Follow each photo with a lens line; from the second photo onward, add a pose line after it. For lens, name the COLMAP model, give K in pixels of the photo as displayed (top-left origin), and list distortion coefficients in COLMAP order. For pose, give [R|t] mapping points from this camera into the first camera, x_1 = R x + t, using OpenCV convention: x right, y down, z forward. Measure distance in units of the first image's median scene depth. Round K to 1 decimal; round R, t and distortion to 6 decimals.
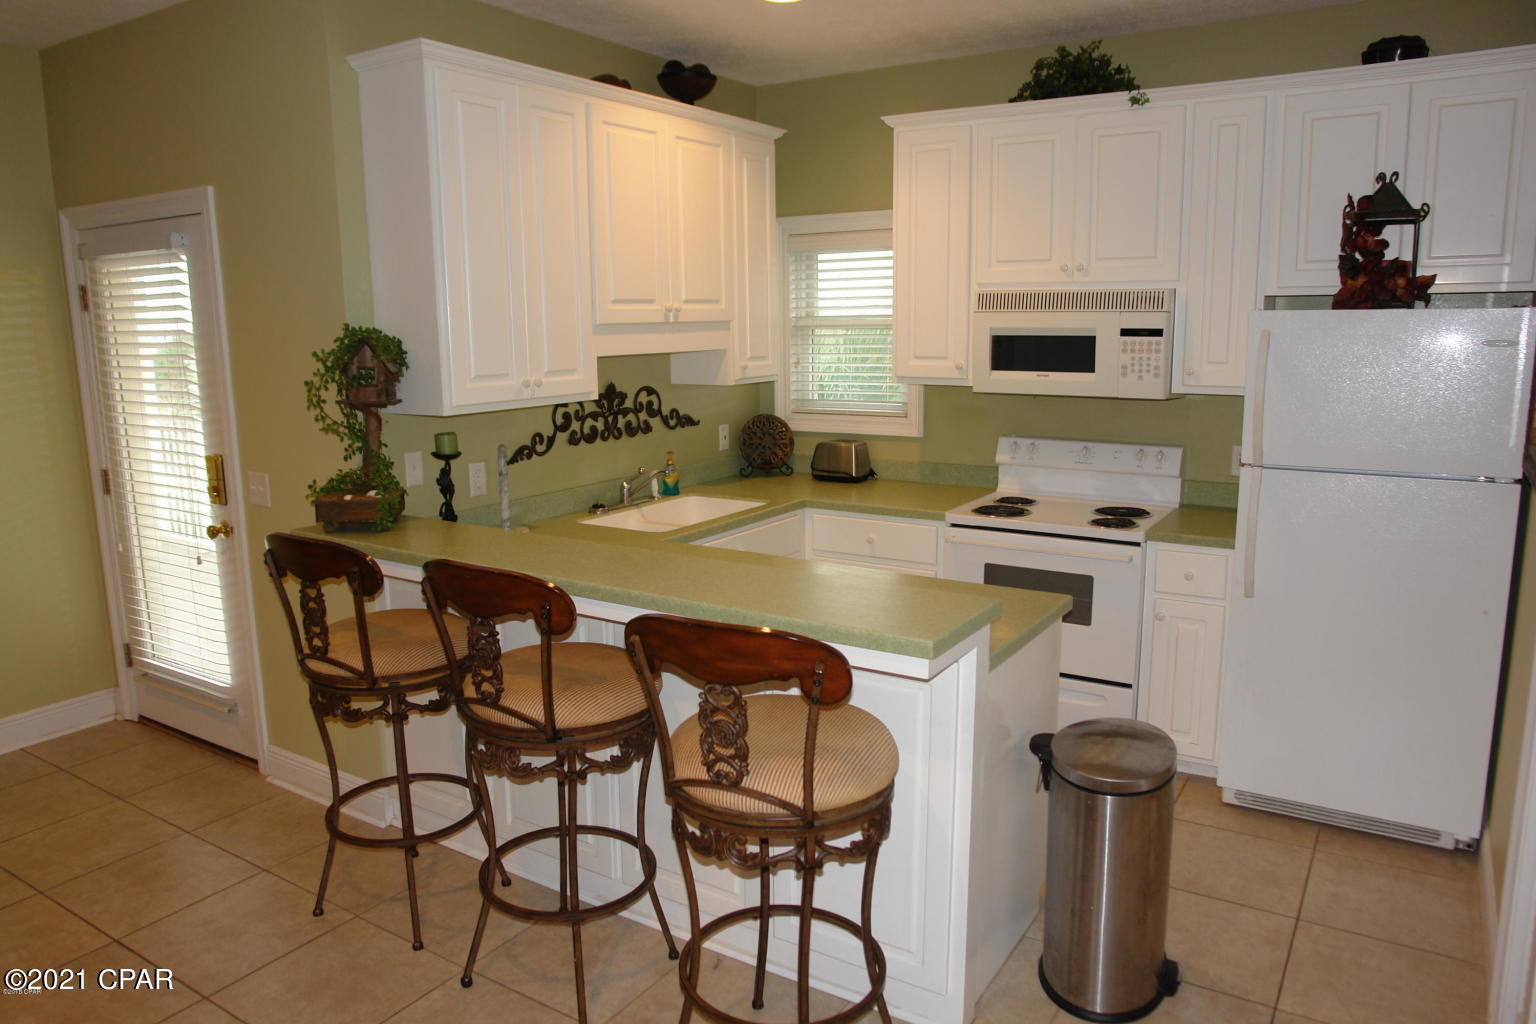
lens RADIAL K [[1074.2, 0, 762.0], [0, 1074.2, 508.1], [0, 0, 1]] dist [-0.098792, 0.070198]
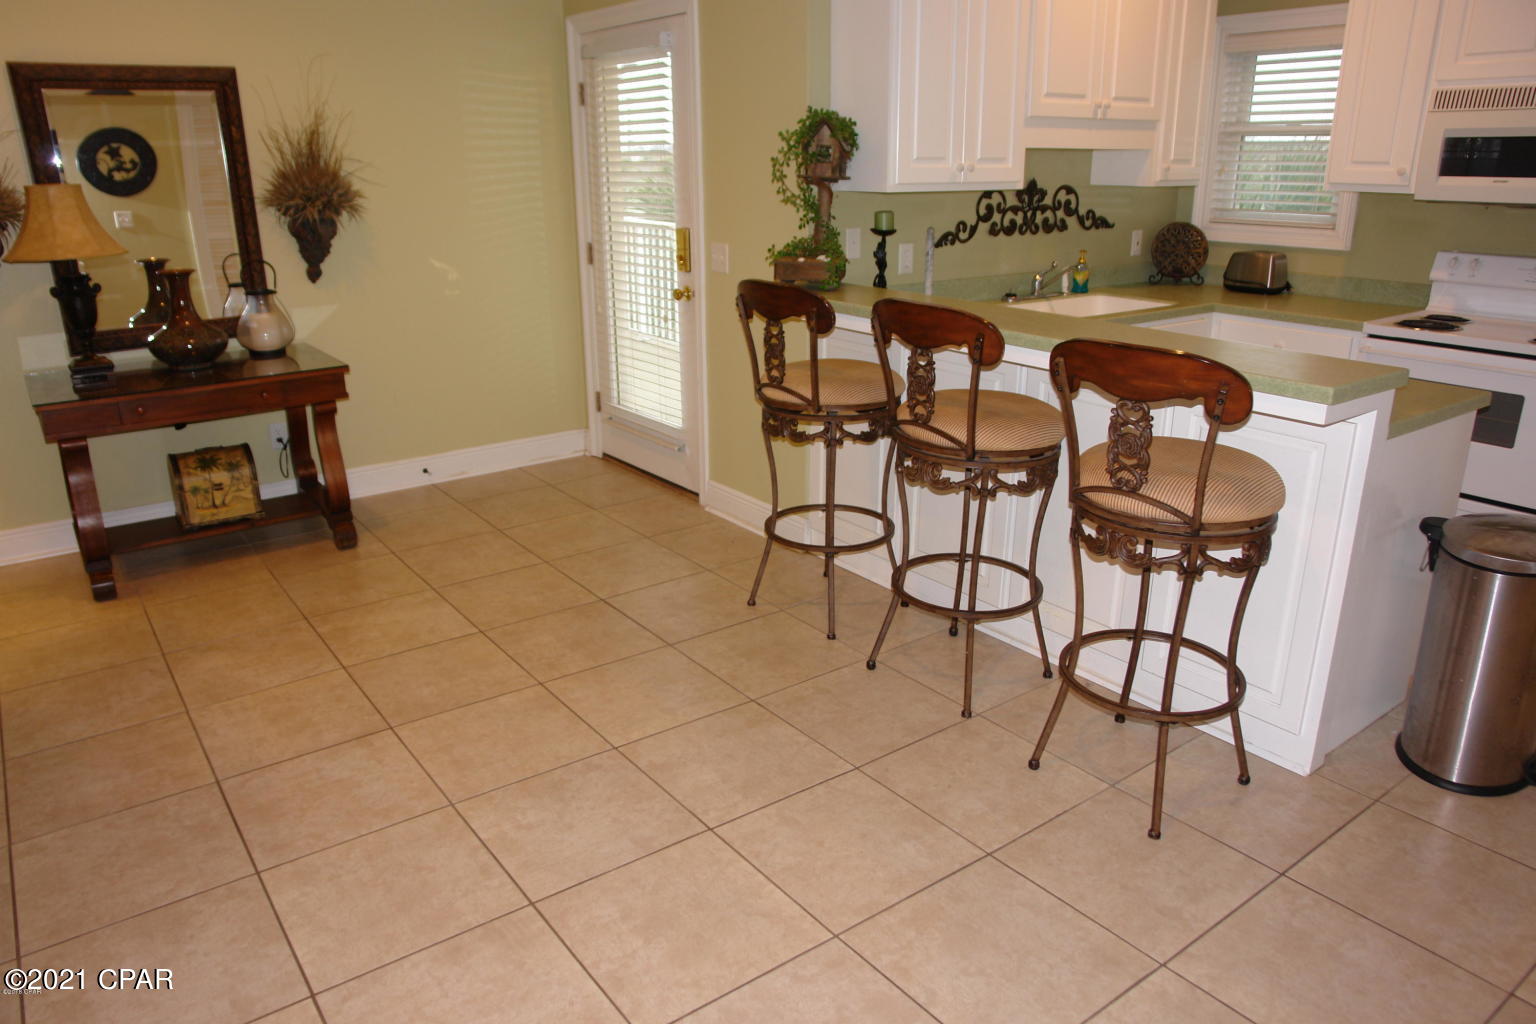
lens RADIAL K [[1074.2, 0, 762.0], [0, 1074.2, 508.1], [0, 0, 1]] dist [-0.098792, 0.070198]
pose [[0.936693, 0.117918, -0.329699, -0.013197], [-0.068266, 0.985020, 0.158350, 0.076747], [0.343433, -0.125818, 0.930711, -0.140699]]
